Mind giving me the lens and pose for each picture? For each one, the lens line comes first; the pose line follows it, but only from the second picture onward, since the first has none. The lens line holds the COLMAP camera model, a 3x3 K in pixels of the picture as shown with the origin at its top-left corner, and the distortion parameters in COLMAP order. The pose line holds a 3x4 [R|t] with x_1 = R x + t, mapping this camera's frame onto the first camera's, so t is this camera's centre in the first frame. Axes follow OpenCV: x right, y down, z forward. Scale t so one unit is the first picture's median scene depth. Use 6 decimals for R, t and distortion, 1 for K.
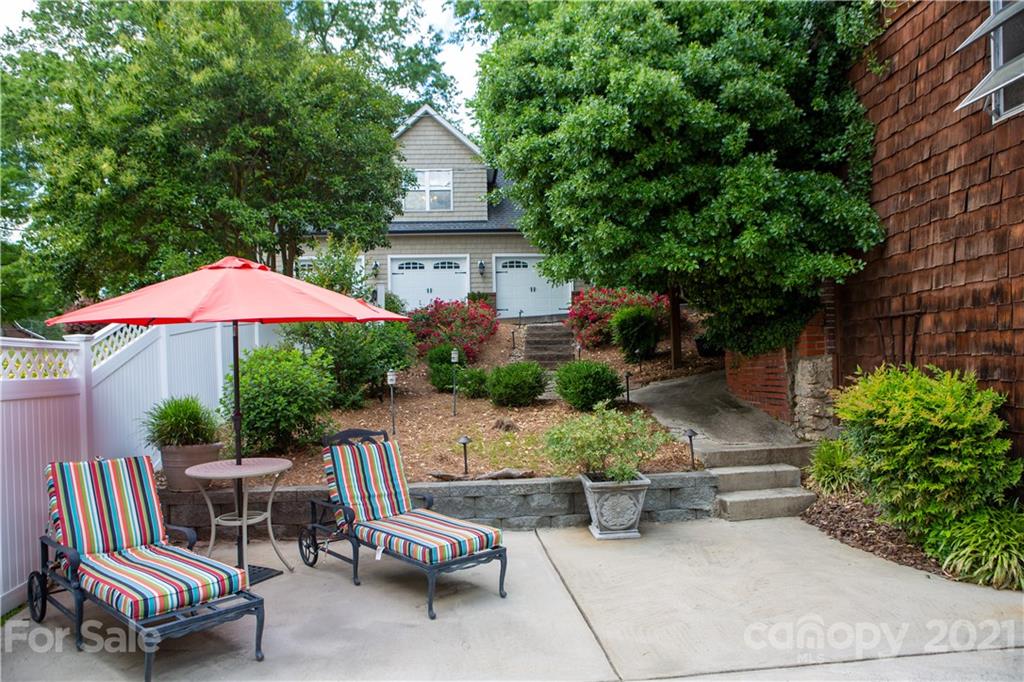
lens RADIAL K [[695.0, 0, 510.3], [0, 695.0, 335.5], [0, 0, 1]] dist [-0.027449, 0.012622]
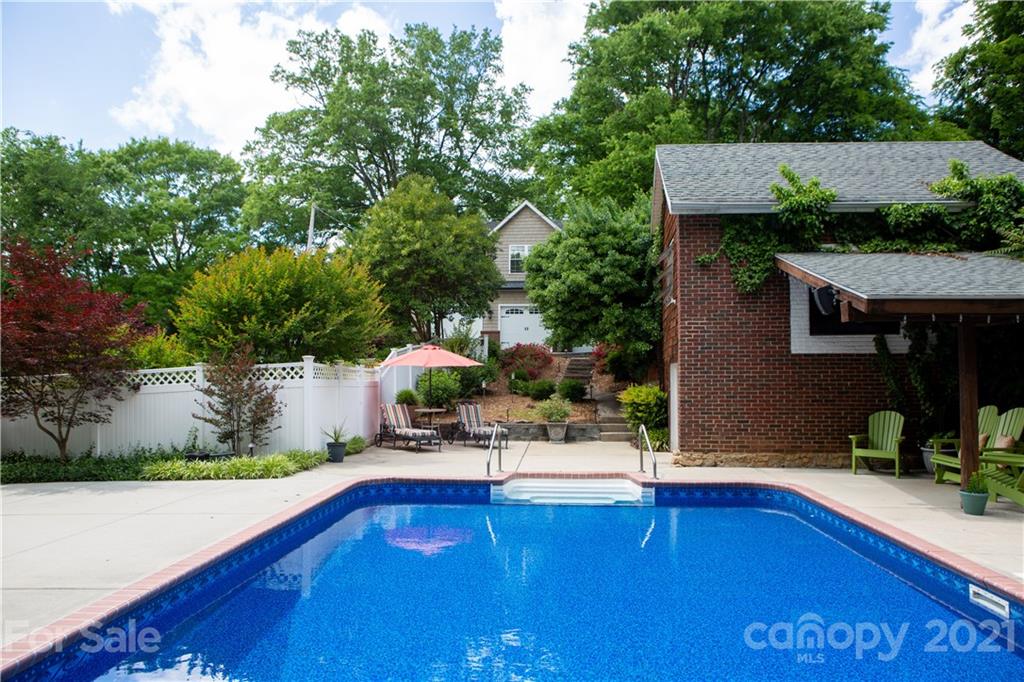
lens RADIAL K [[695.0, 0, 507.6], [0, 695.0, 342.9], [0, 0, 1]] dist [-0.027449, 0.012622]
pose [[0.982882, 0.015681, -0.183570, 0.197338], [-0.017851, 0.999789, -0.010175, -0.034903], [0.183372, 0.013277, 0.982954, -0.761873]]
